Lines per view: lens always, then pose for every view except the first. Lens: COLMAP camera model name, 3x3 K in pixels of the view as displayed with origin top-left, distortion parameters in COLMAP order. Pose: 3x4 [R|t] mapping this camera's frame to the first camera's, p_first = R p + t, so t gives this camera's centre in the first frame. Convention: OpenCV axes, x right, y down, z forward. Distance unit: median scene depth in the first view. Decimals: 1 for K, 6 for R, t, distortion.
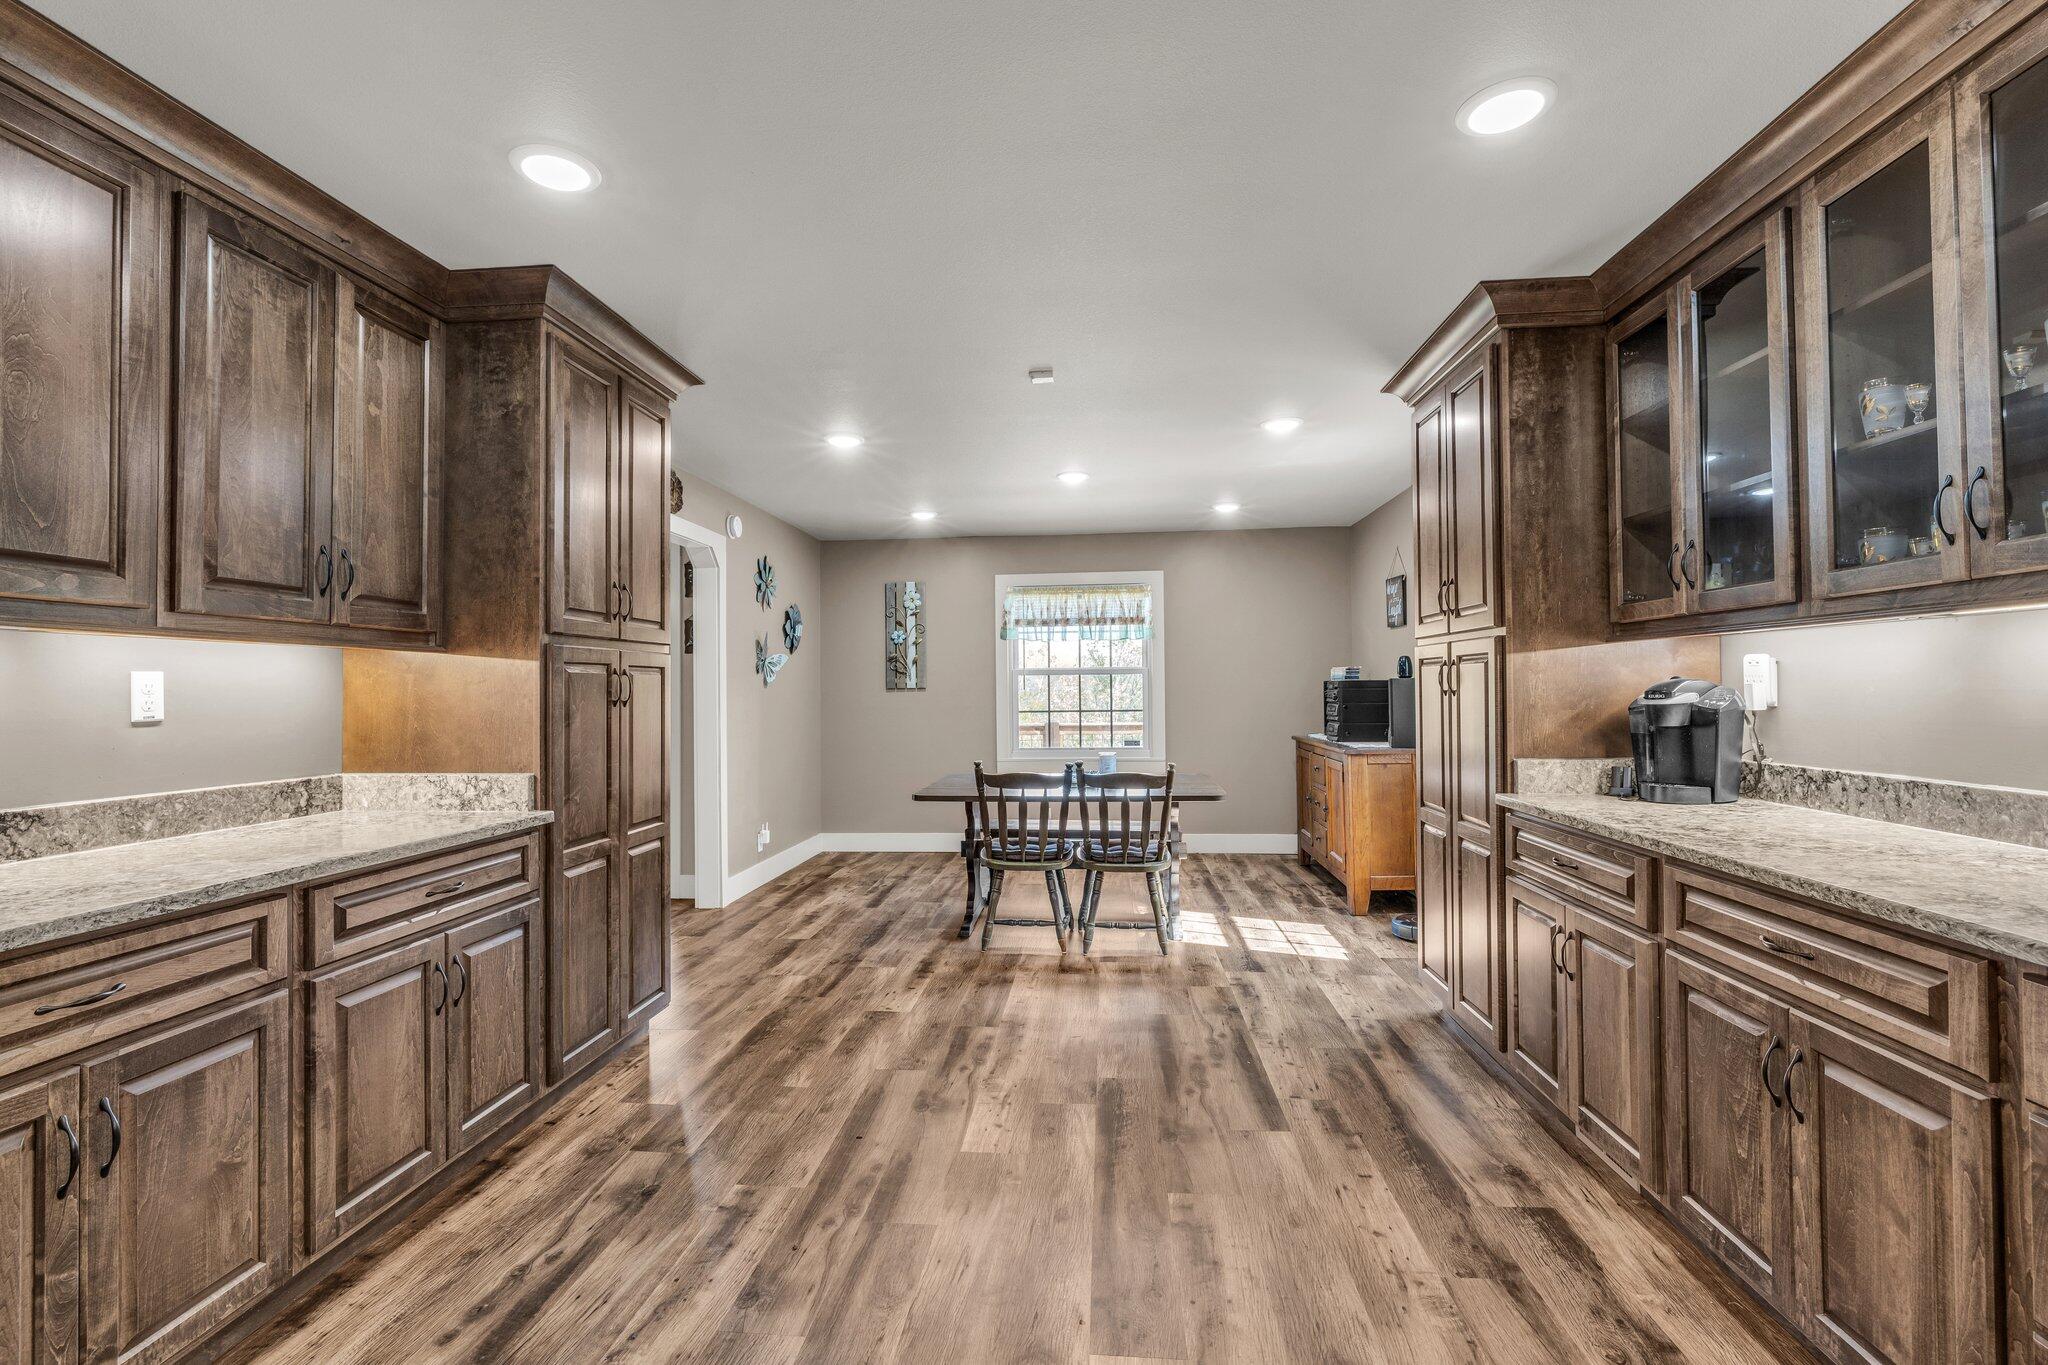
lens RADIAL K [[863.1, 0, 1020.7], [0, 863.1, 683.0], [0, 0, 1]] dist [-0.002721, -0.000486]
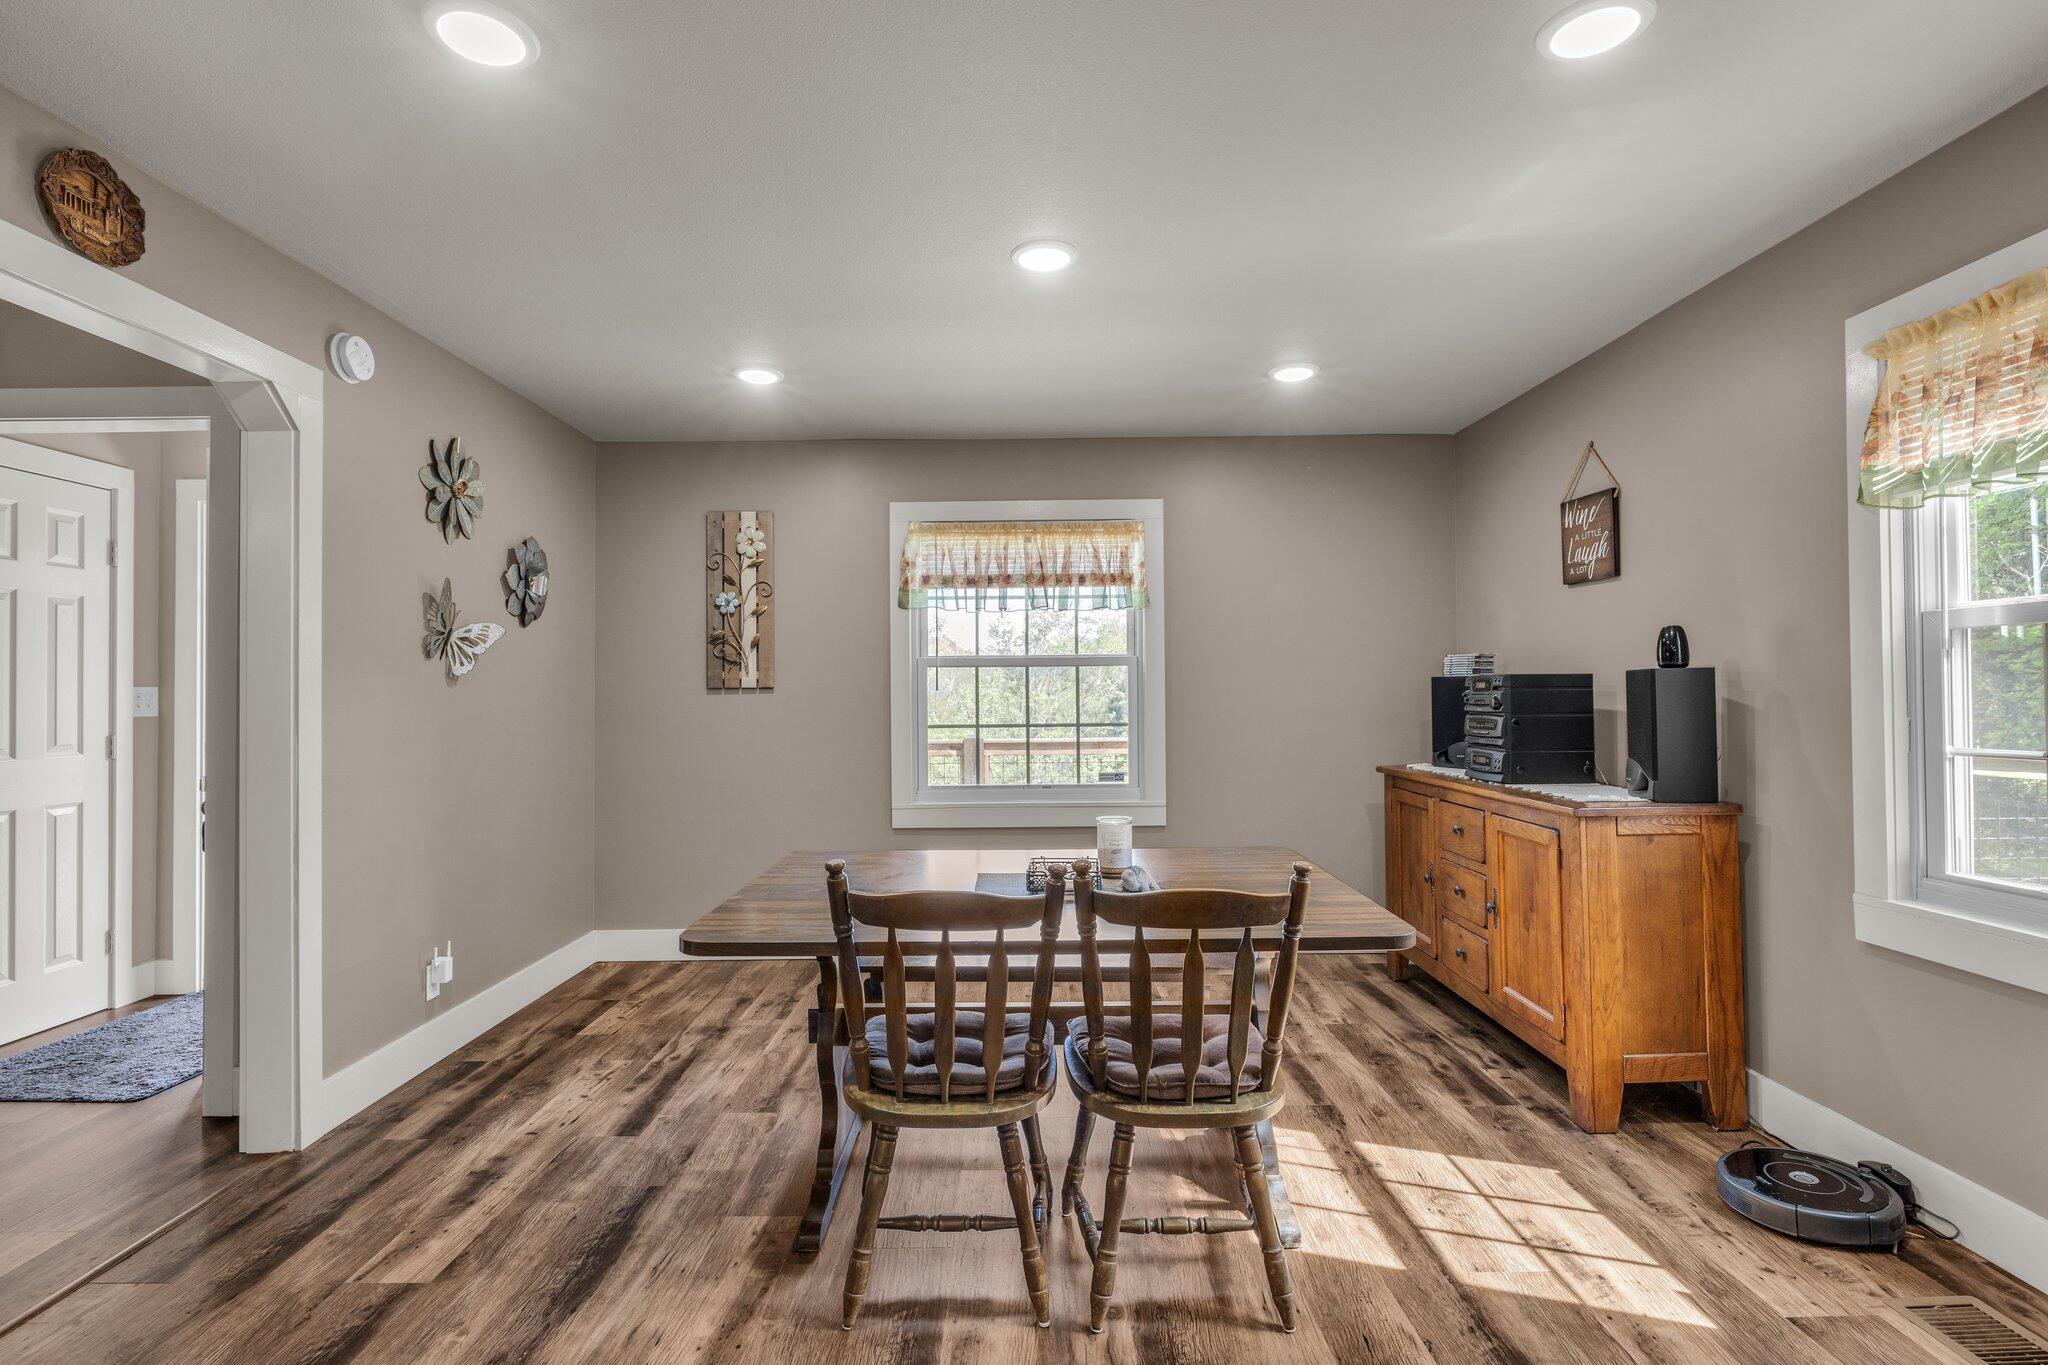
lens RADIAL K [[863.1, 0, 1020.7], [0, 863.1, 683.0], [0, 0, 1]] dist [-0.002721, -0.000486]
pose [[0.993795, 0.002680, 0.111191, -0.005845], [-0.002331, 0.999992, -0.003267, 0.004867], [-0.111199, 0.002988, 0.993794, 0.440034]]
